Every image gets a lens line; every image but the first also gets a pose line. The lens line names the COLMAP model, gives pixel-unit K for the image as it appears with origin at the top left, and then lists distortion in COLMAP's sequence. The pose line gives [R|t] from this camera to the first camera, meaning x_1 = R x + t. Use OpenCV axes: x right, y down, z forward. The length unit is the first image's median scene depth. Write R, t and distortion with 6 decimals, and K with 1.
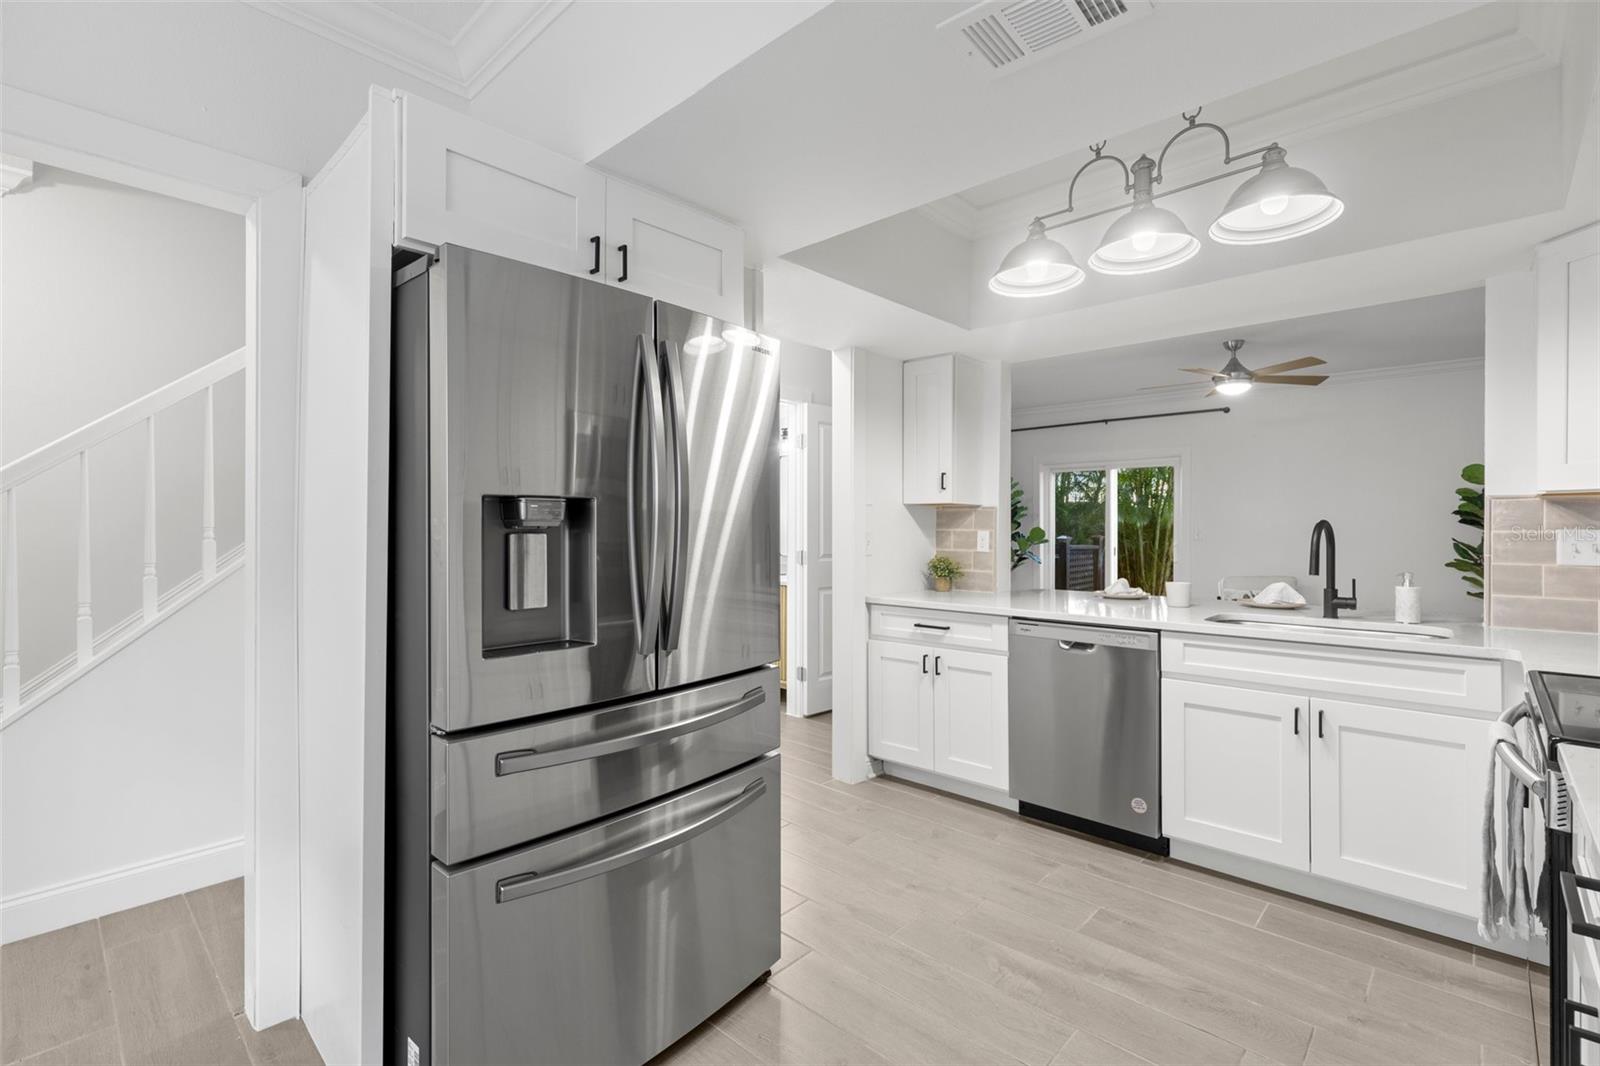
lens RADIAL K [[720.7, 0, 804.5], [0, 720.7, 525.1], [0, 0, 1]] dist [0.009758, -0.002251]
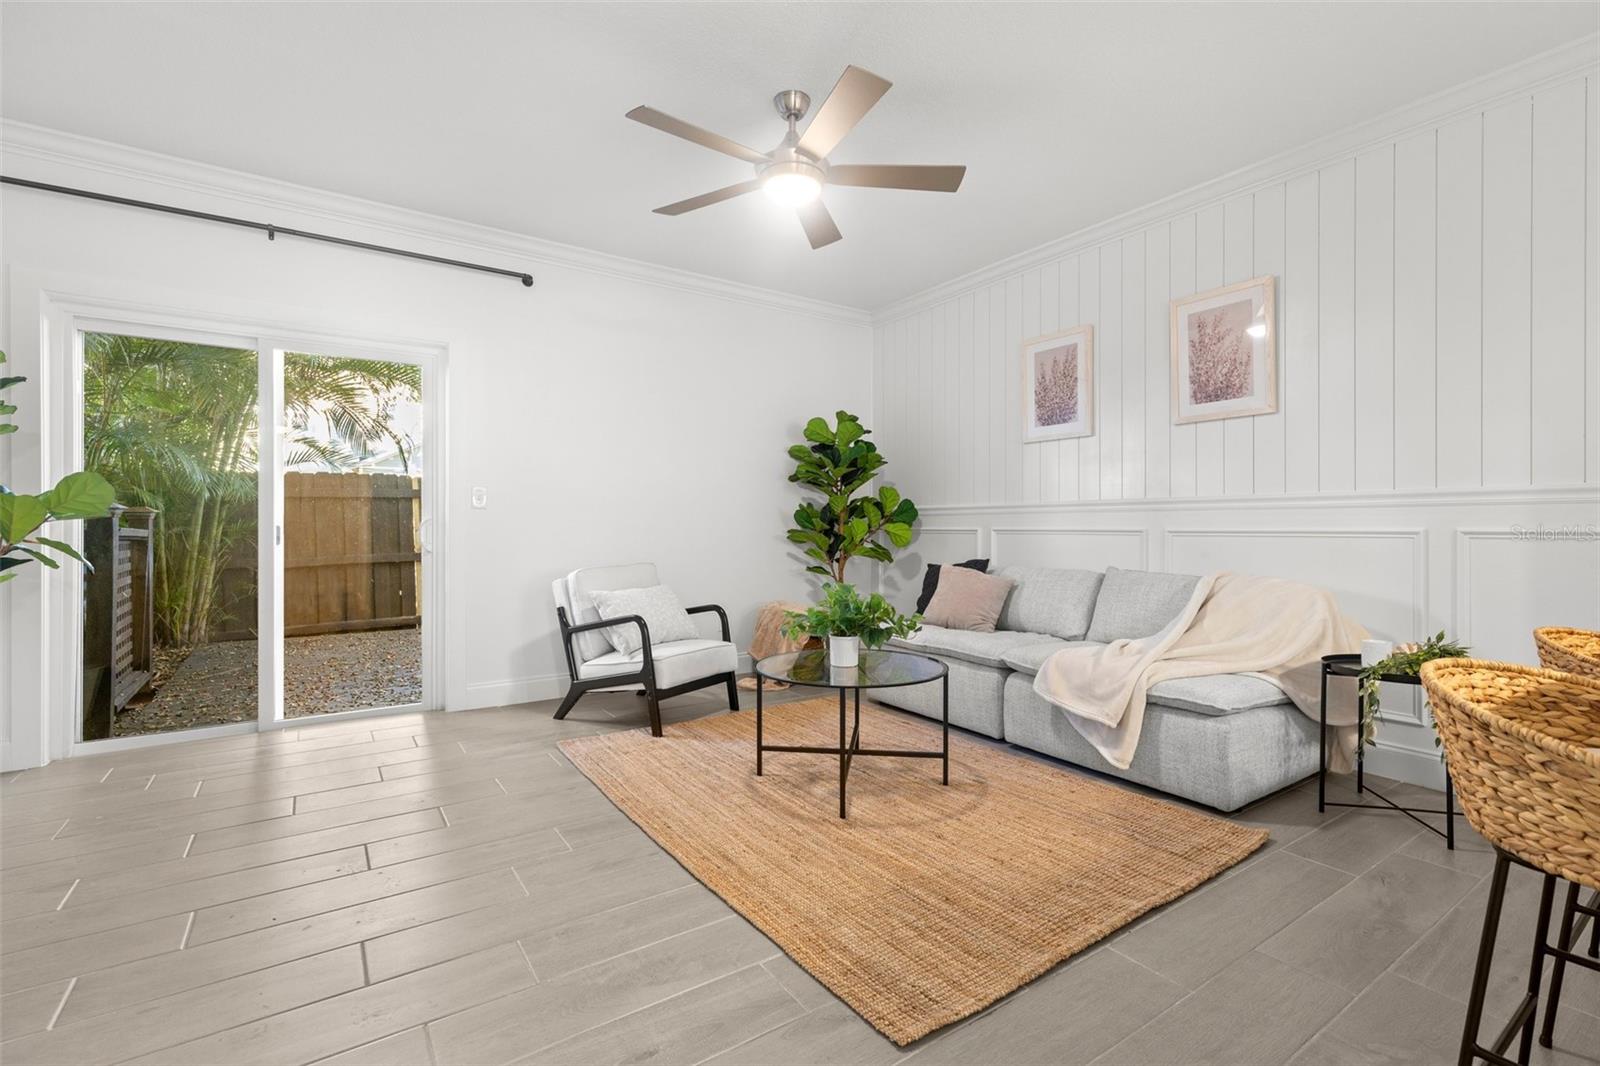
lens RADIAL K [[720.7, 0, 819.5], [0, 720.7, 518.7], [0, 0, 1]] dist [0.009758, -0.002251]
pose [[0.205307, 0.008590, 0.978660, 0.151795], [0.001463, 0.999958, -0.009084, 0.073182], [-0.978696, 0.003297, 0.205286, 1.386337]]
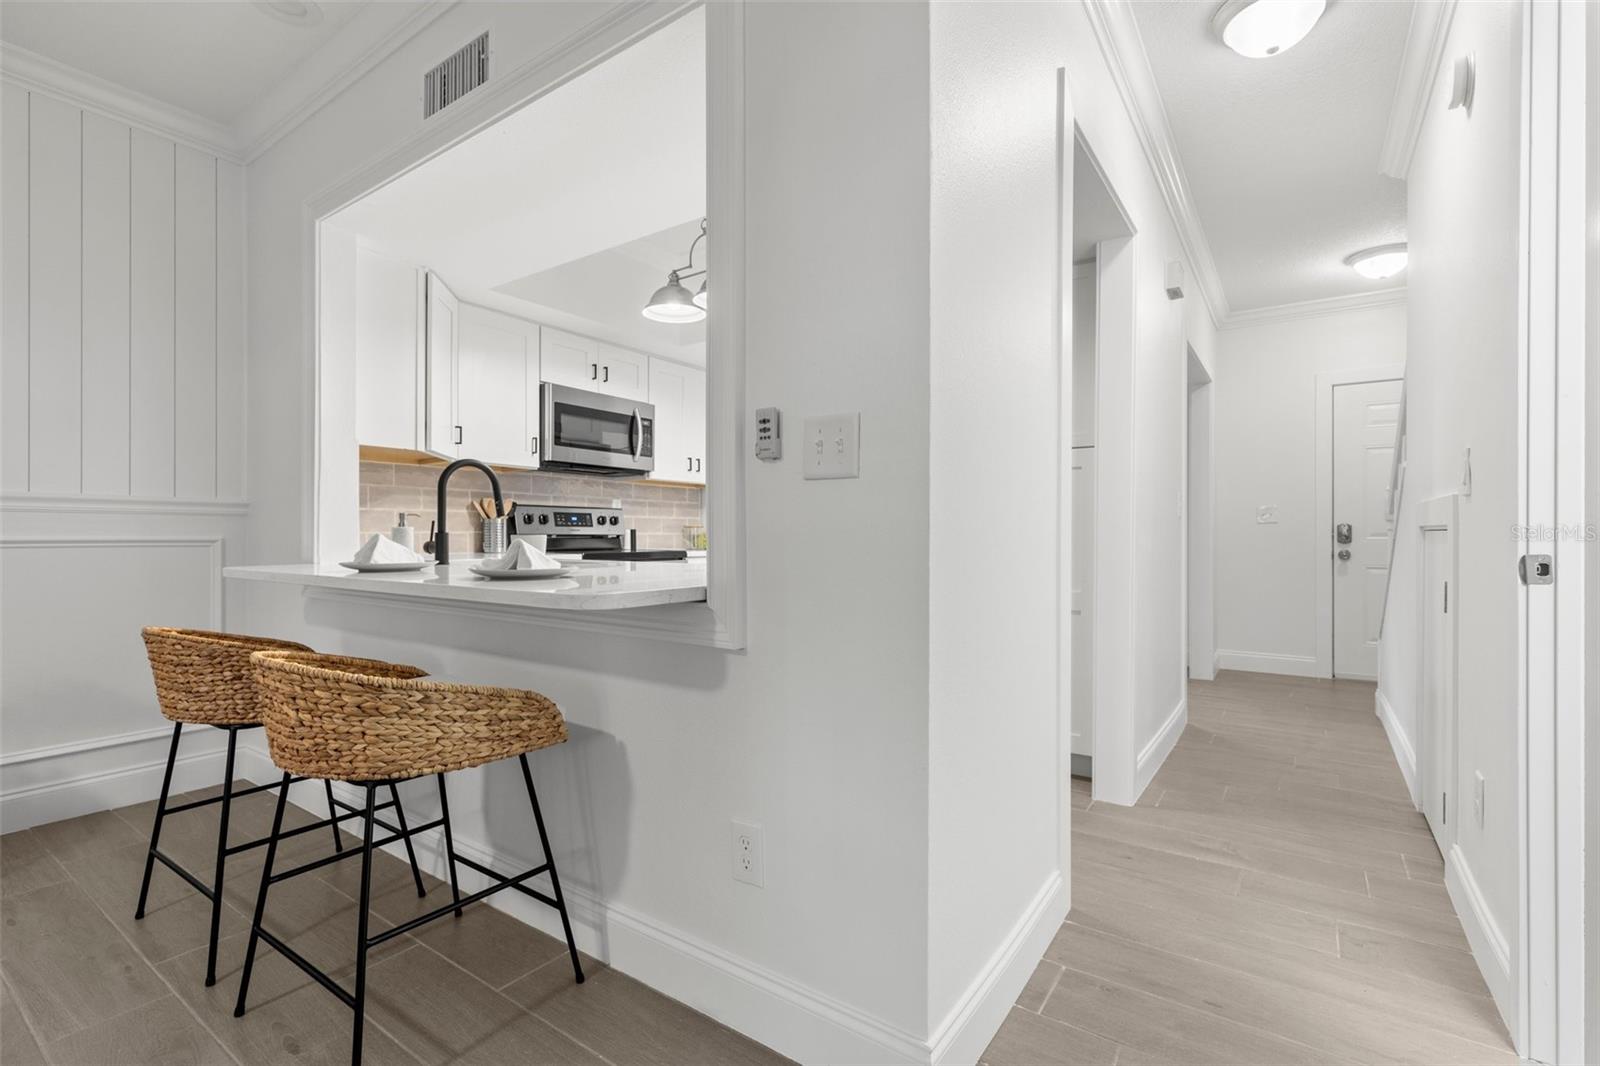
lens RADIAL K [[720.7, 0, 791.3], [0, 720.7, 535.1], [0, 0, 1]] dist [0.009758, -0.002251]
pose [[-0.992552, -0.002268, -0.121802, 0.324903], [-0.002219, 0.999997, -0.000533, 0.073951], [0.121802, -0.000259, -0.992554, 1.585562]]
